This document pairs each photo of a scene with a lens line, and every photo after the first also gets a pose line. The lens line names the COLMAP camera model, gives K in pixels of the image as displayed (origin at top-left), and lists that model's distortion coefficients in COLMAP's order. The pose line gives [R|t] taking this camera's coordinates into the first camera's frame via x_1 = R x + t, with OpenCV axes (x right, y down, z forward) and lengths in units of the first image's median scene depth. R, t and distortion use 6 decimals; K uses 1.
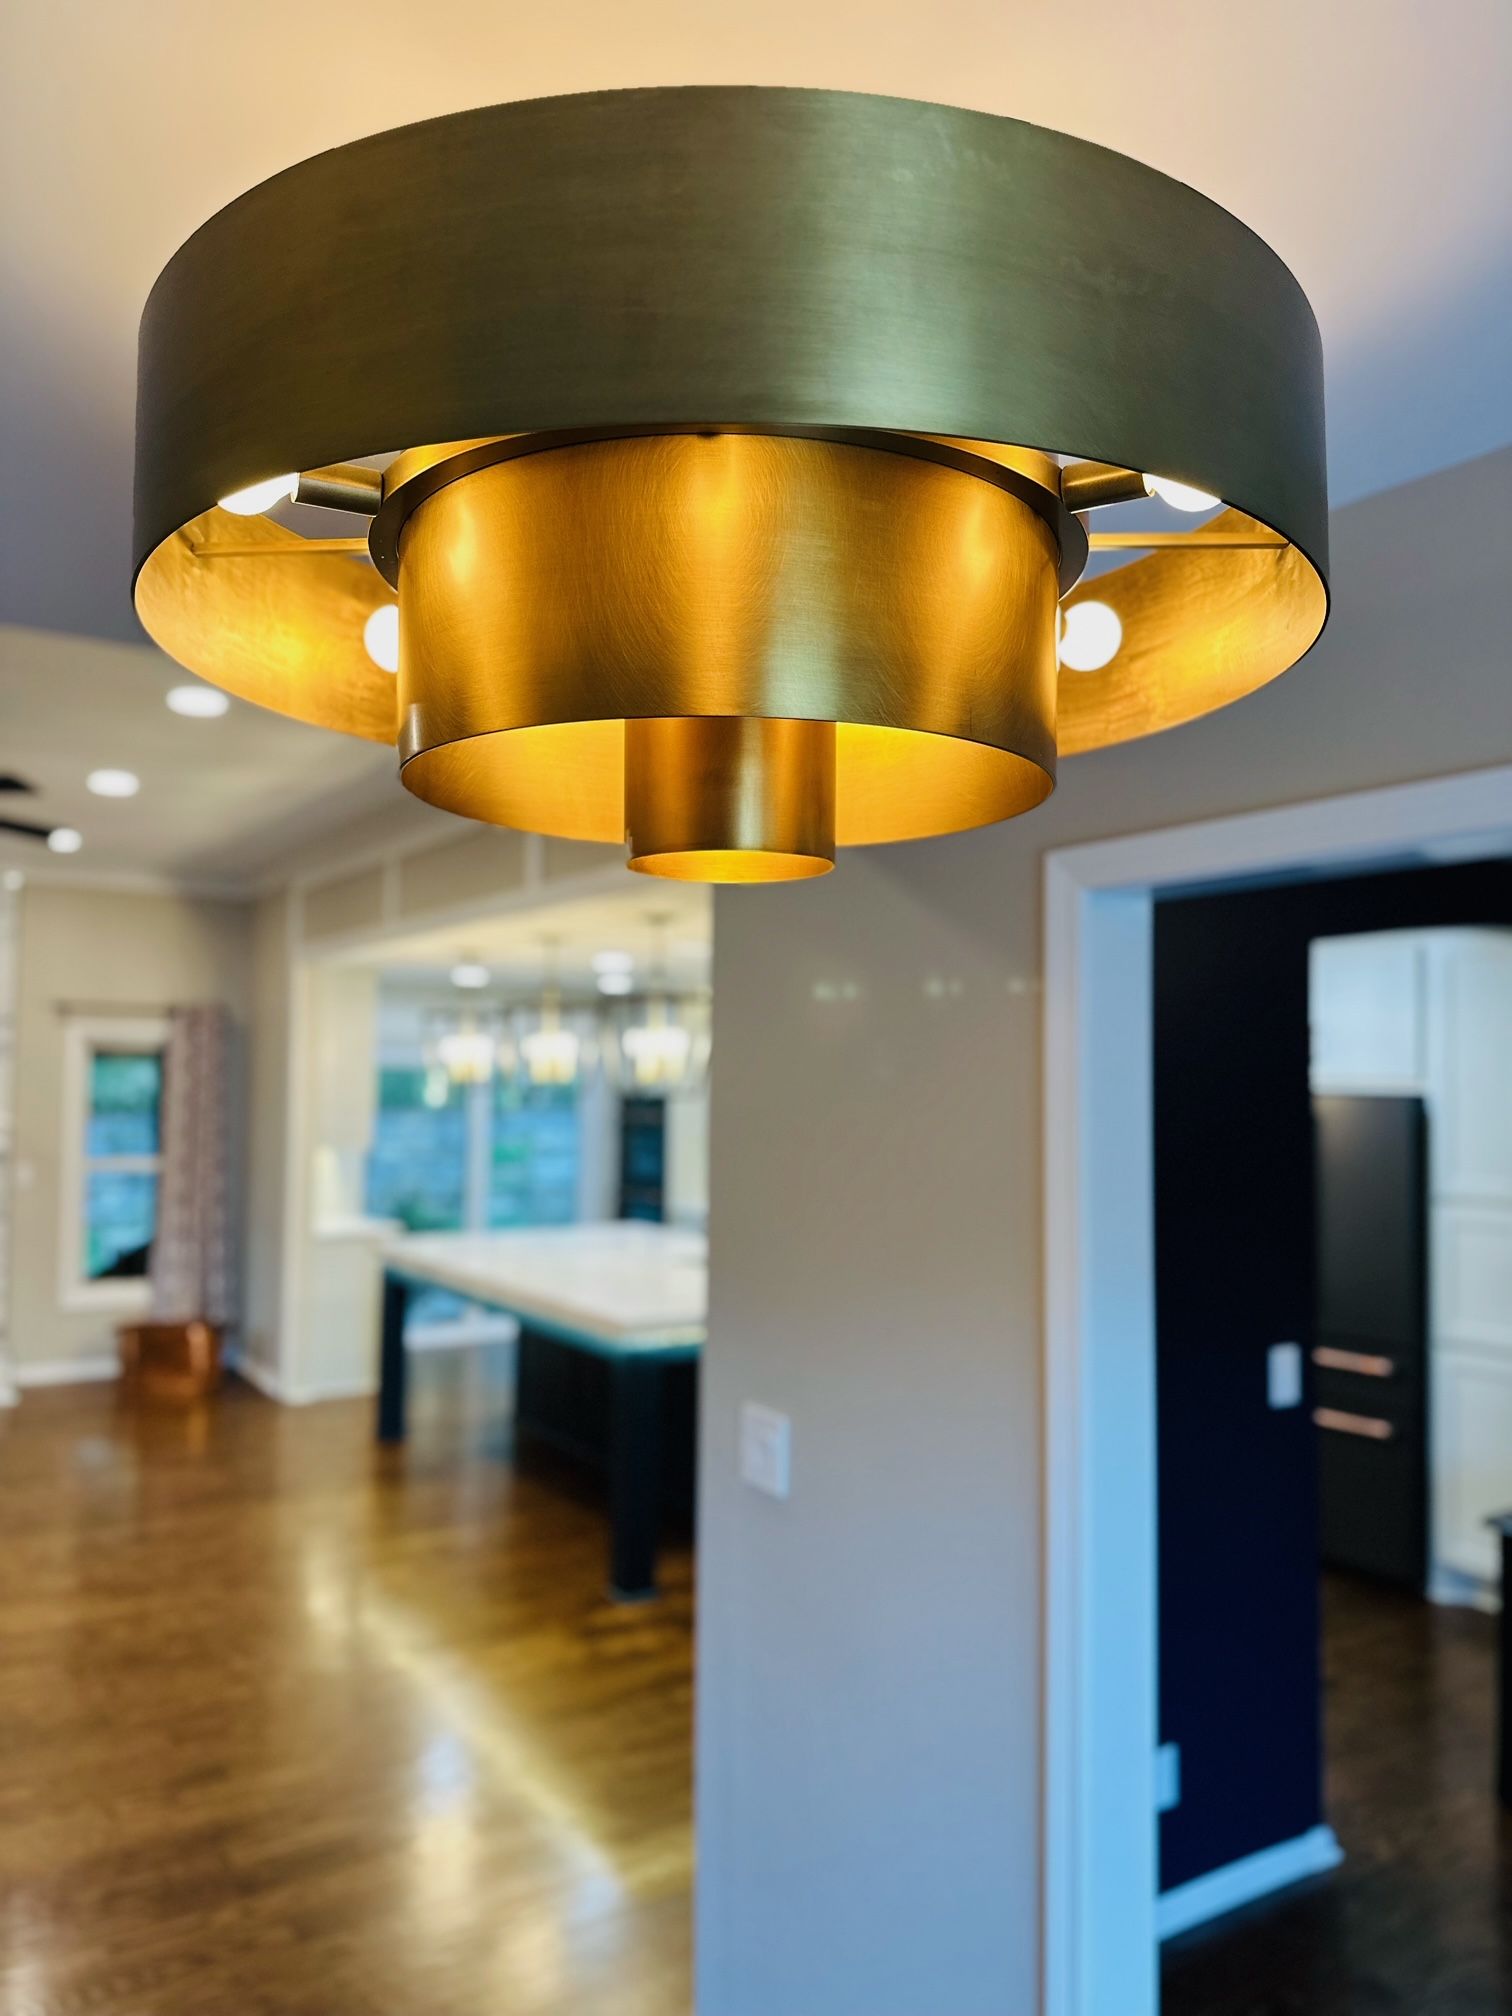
lens RADIAL K [[1388.1, 0, 741.6], [0, 1388.1, 1012.3], [0, 0, 1]] dist [0.113680, -0.181820]
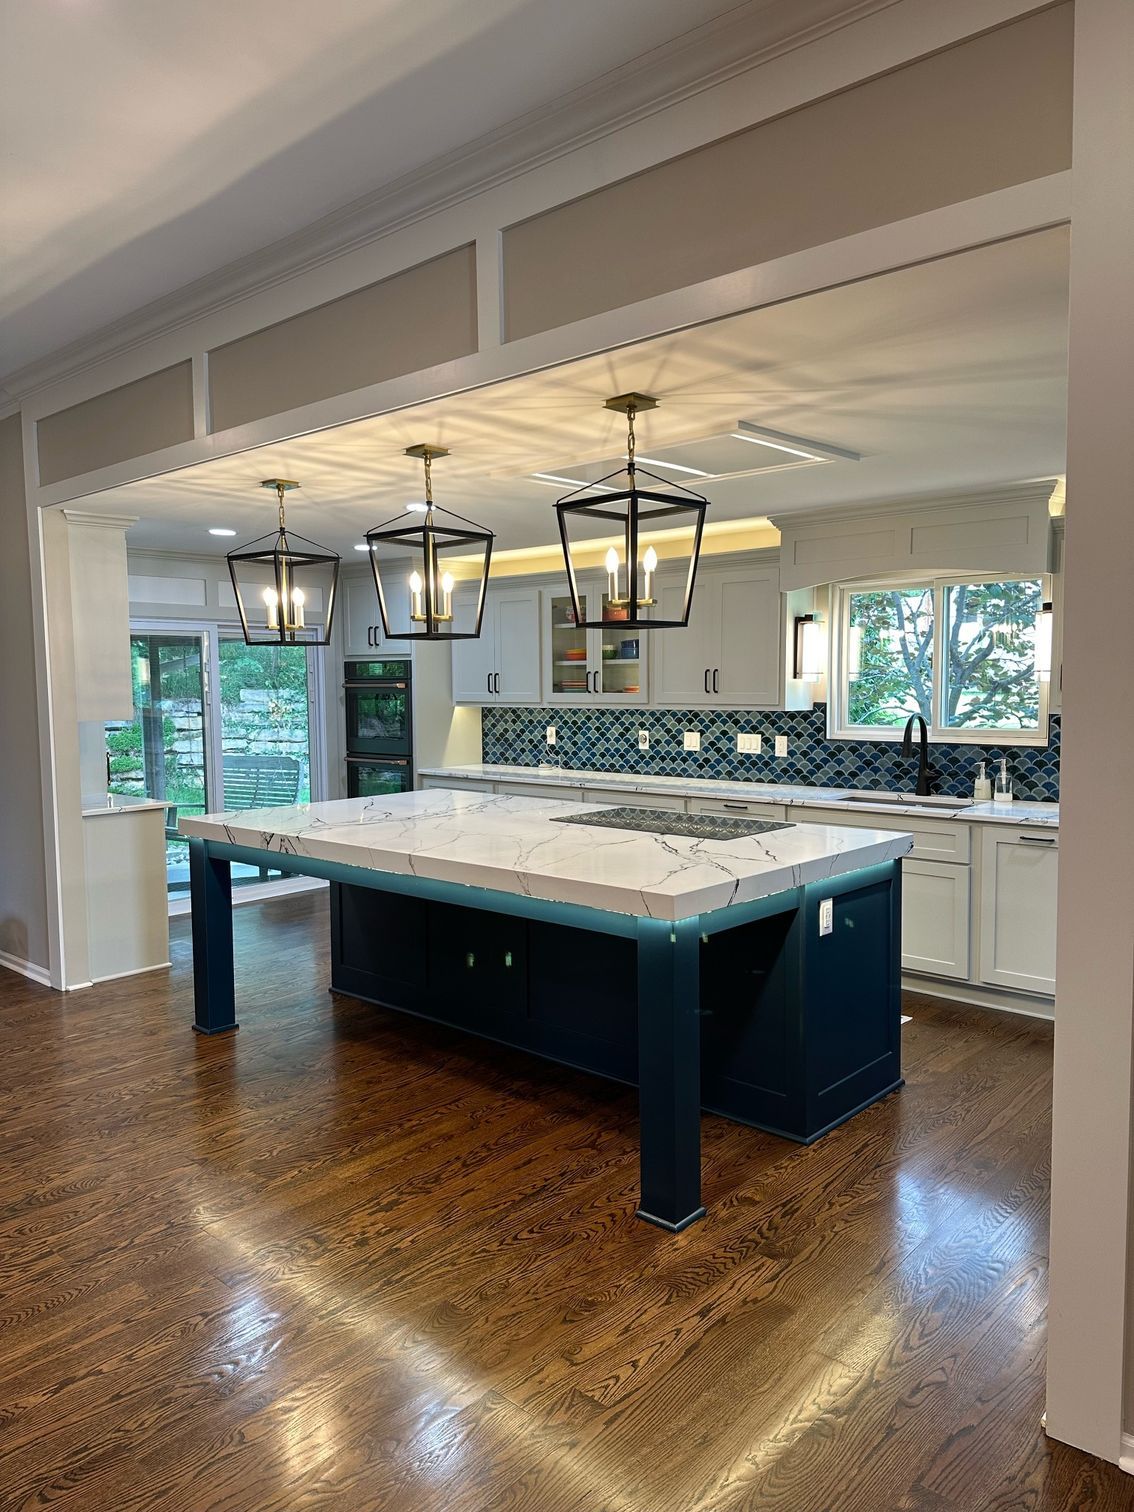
lens RADIAL K [[1051.8, 0, 564.0], [0, 1051.8, 761.6], [0, 0, 1]] dist [0.168267, -0.337357]
pose [[0.966536, -0.042956, 0.252908, -0.180465], [0.010632, 0.991741, 0.127816, 0.039456], [-0.256310, -0.120850, 0.959010, 0.271095]]
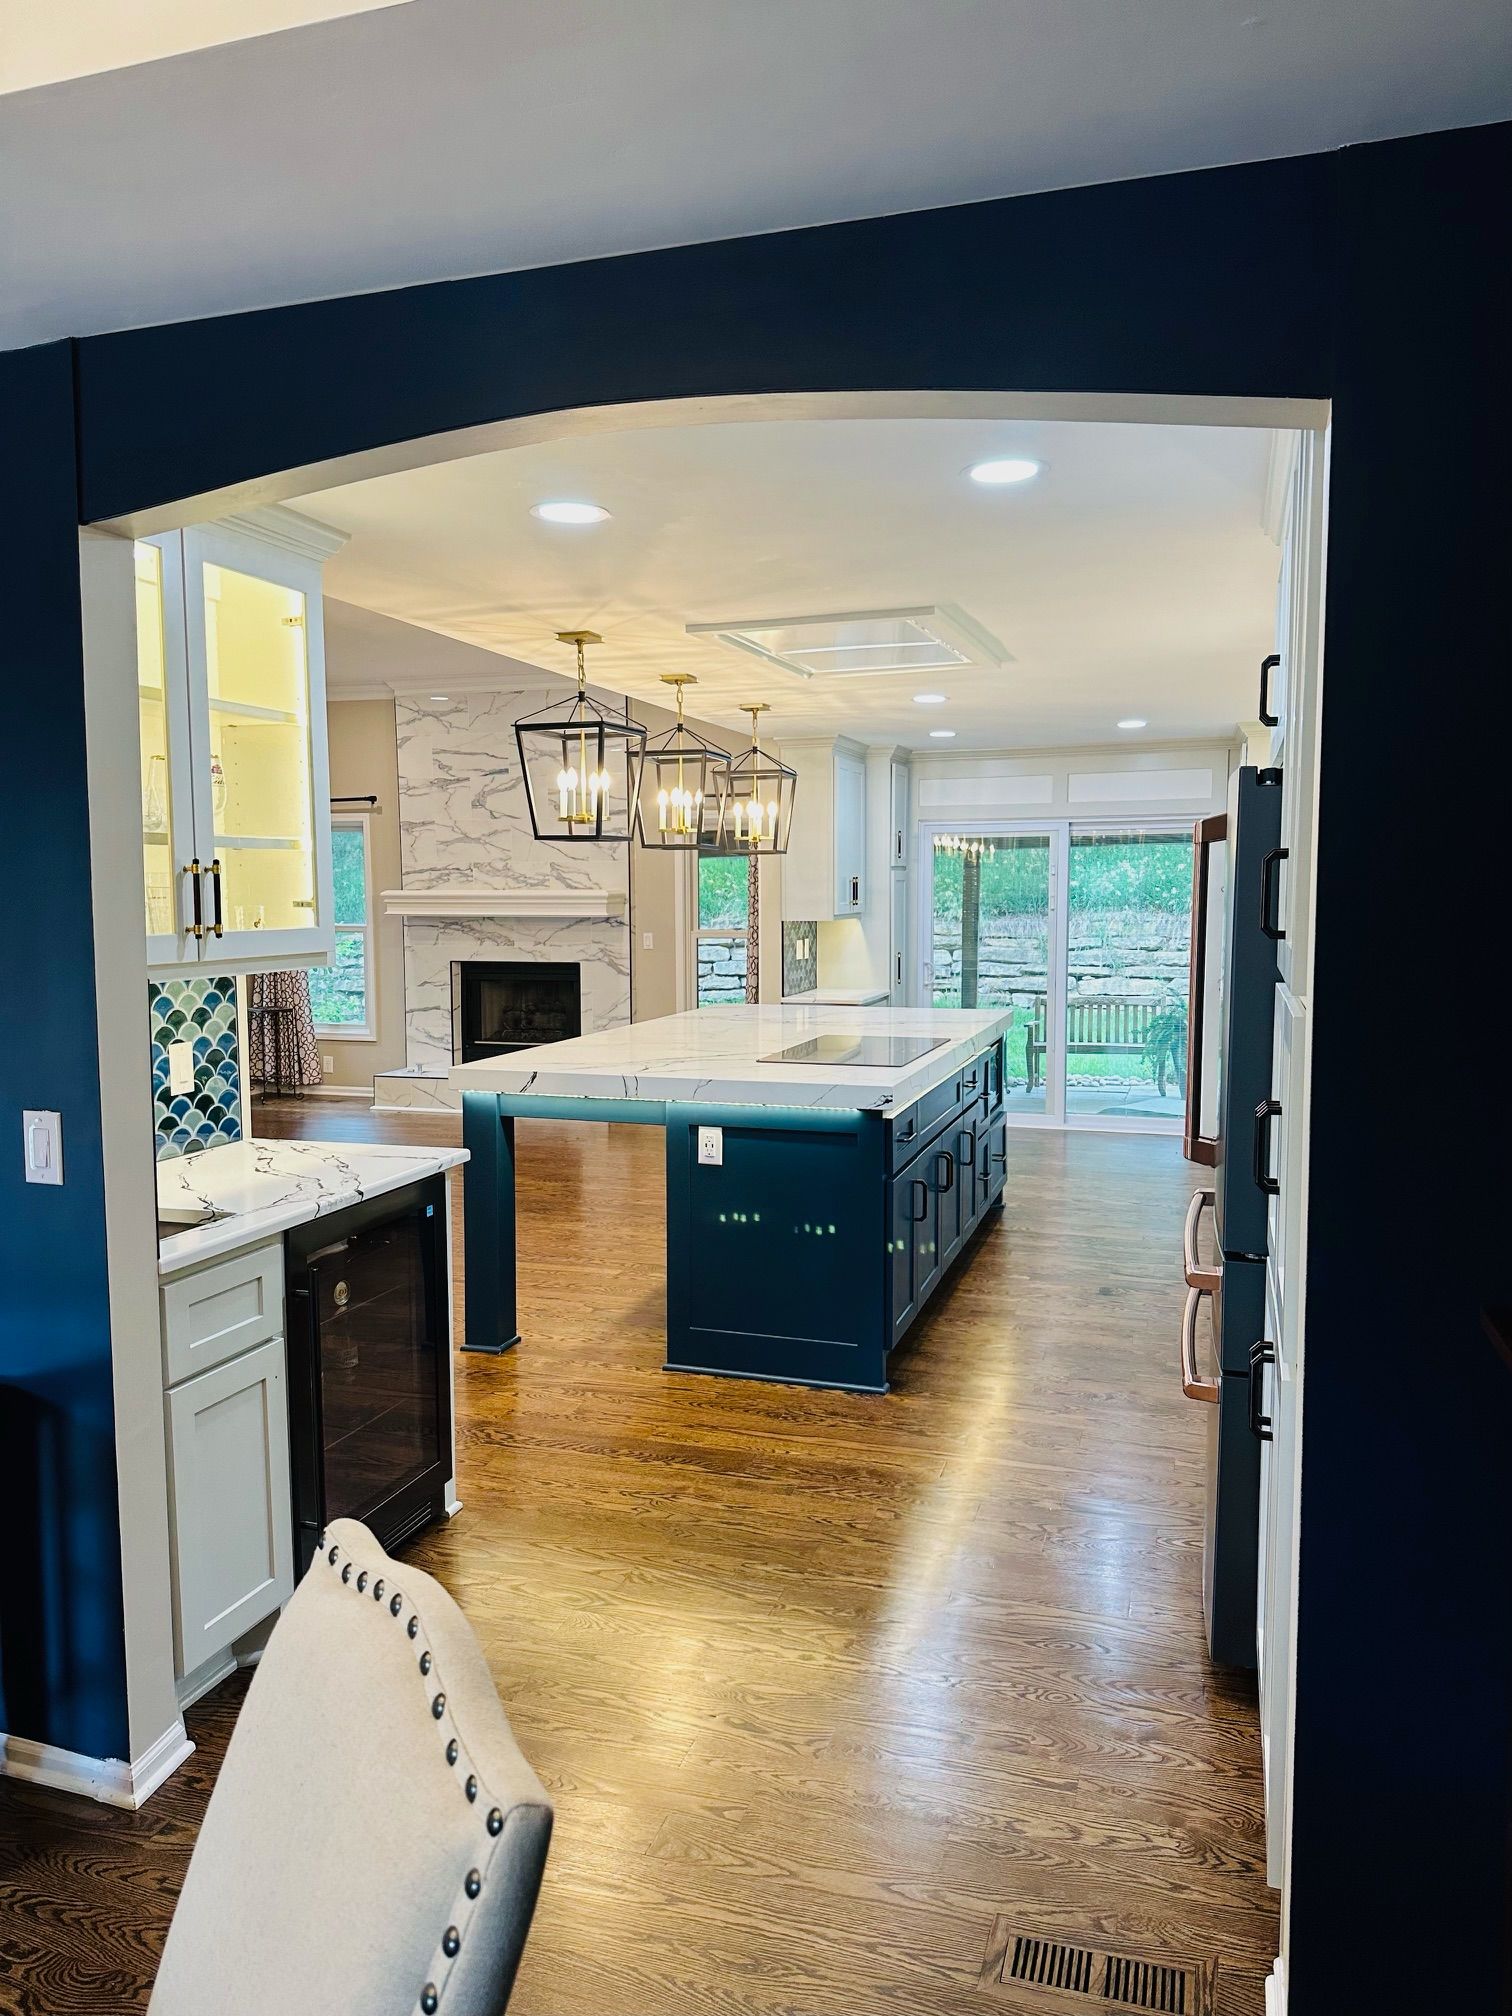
lens RADIAL K [[1402.4, 0, 752.0], [0, 1402.4, 1015.4], [0, 0, 1]] dist [0.168267, -0.337357]
pose [[0.631299, 0.056144, -0.773505, 0.499321], [0.047300, 0.992732, 0.110660, 0.052163], [0.774096, -0.106447, 0.624055, 0.340292]]
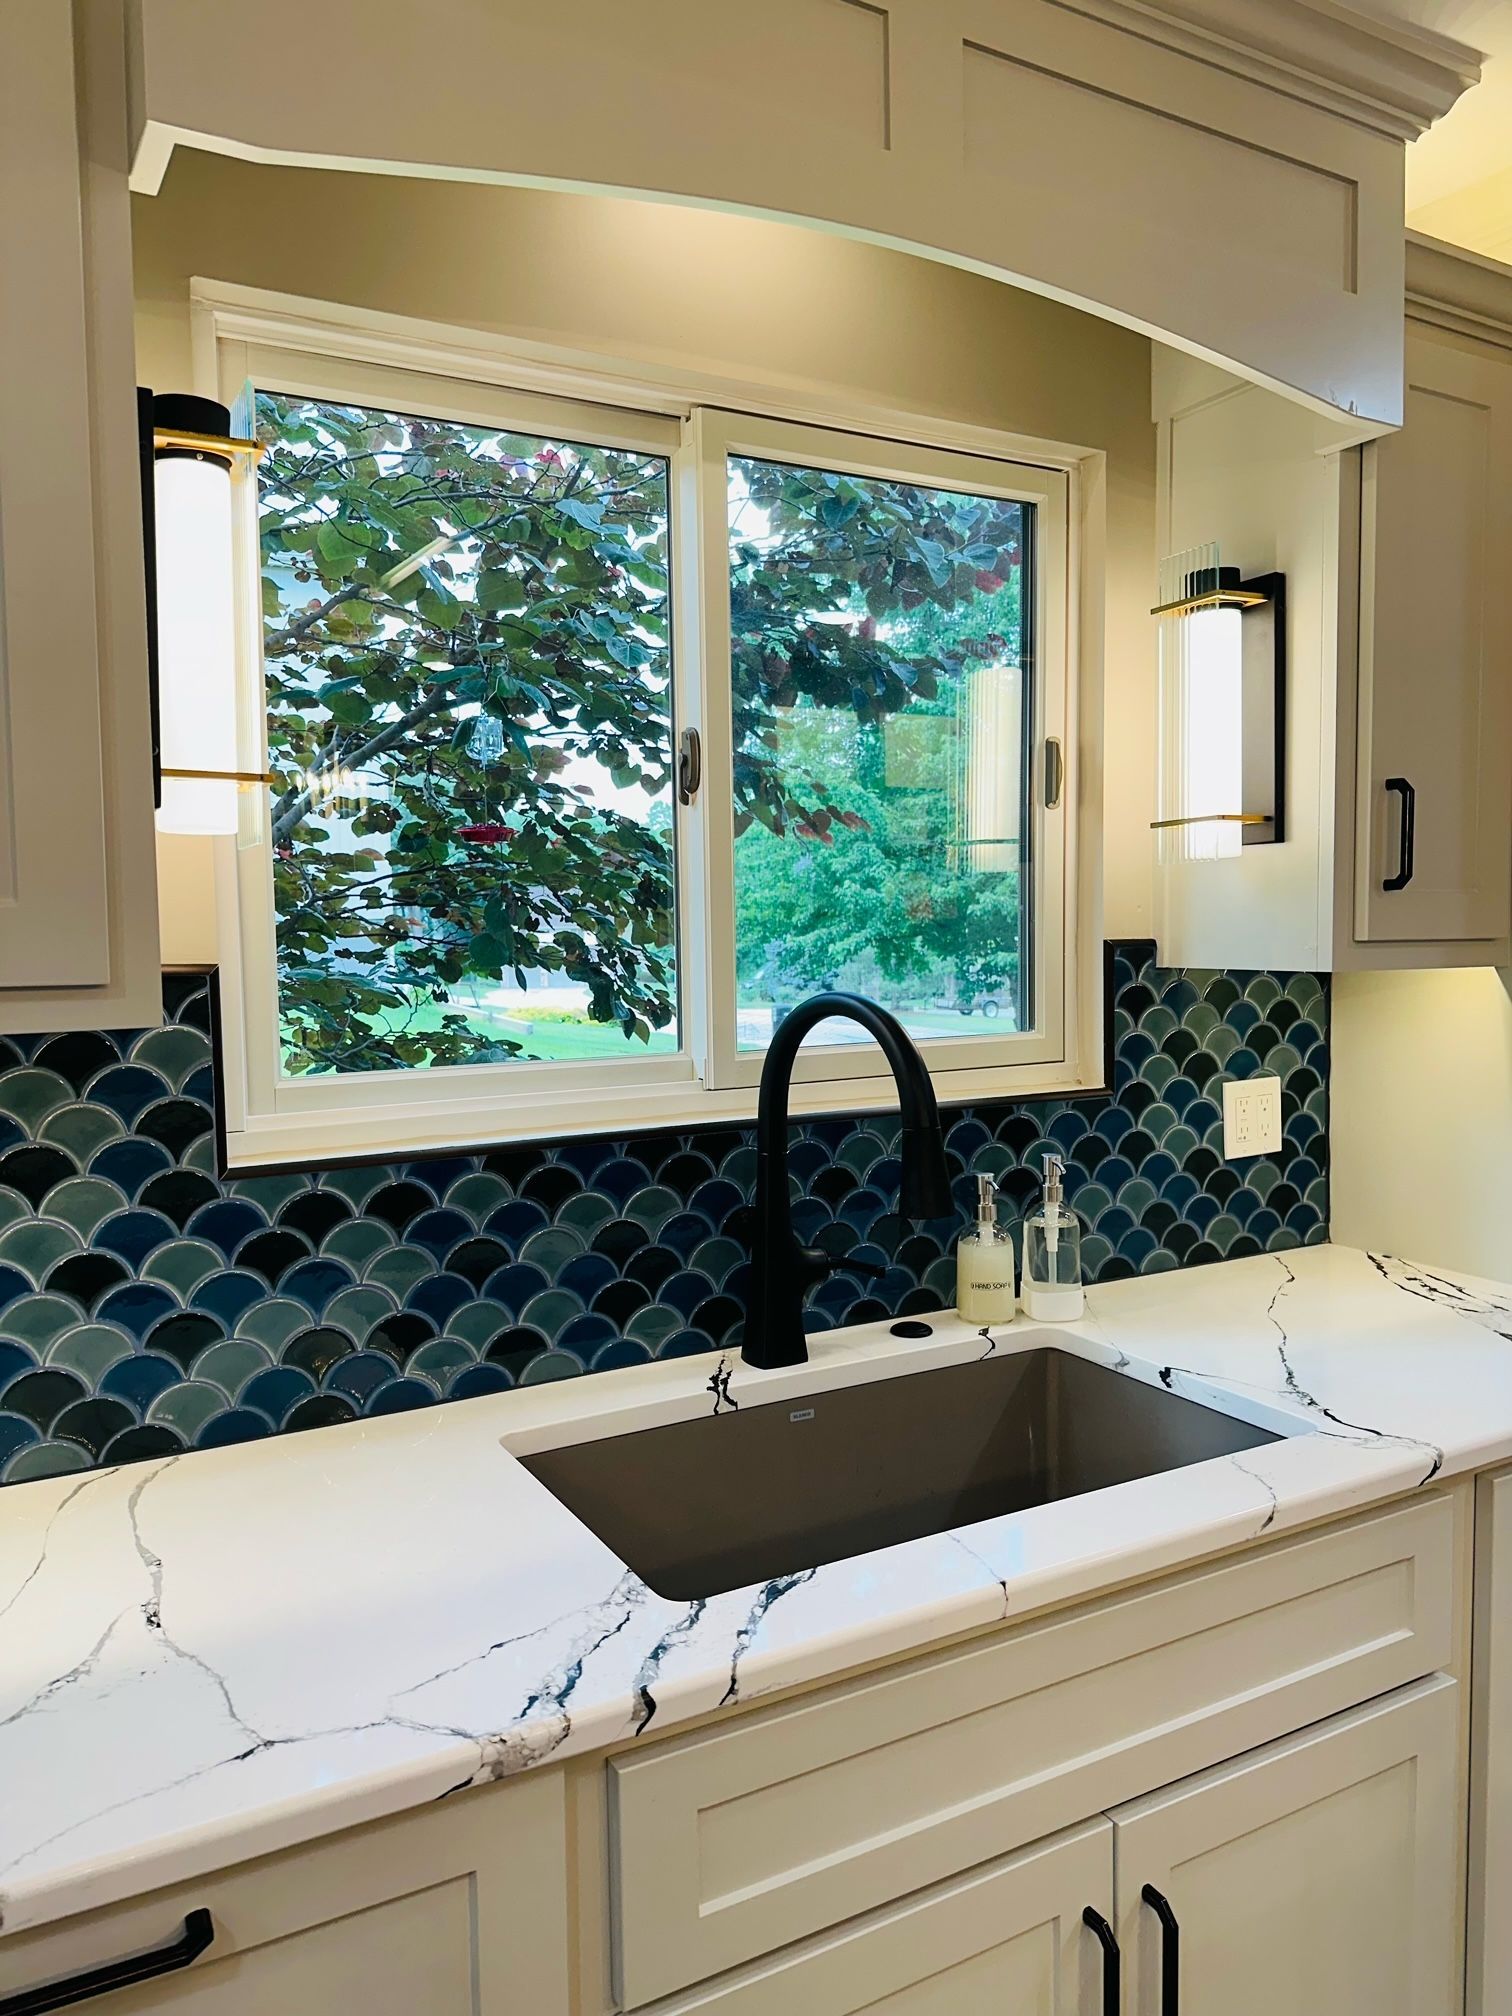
lens RADIAL K [[1388.1, 0, 741.6], [0, 1388.1, 1012.3], [0, 0, 1]] dist [0.113680, -0.181820]
pose [[0.071476, -0.072682, 0.994791, 0.029185], [-0.028895, 0.996772, 0.074903, 0.088873], [-0.997024, -0.034098, 0.069146, 0.896943]]
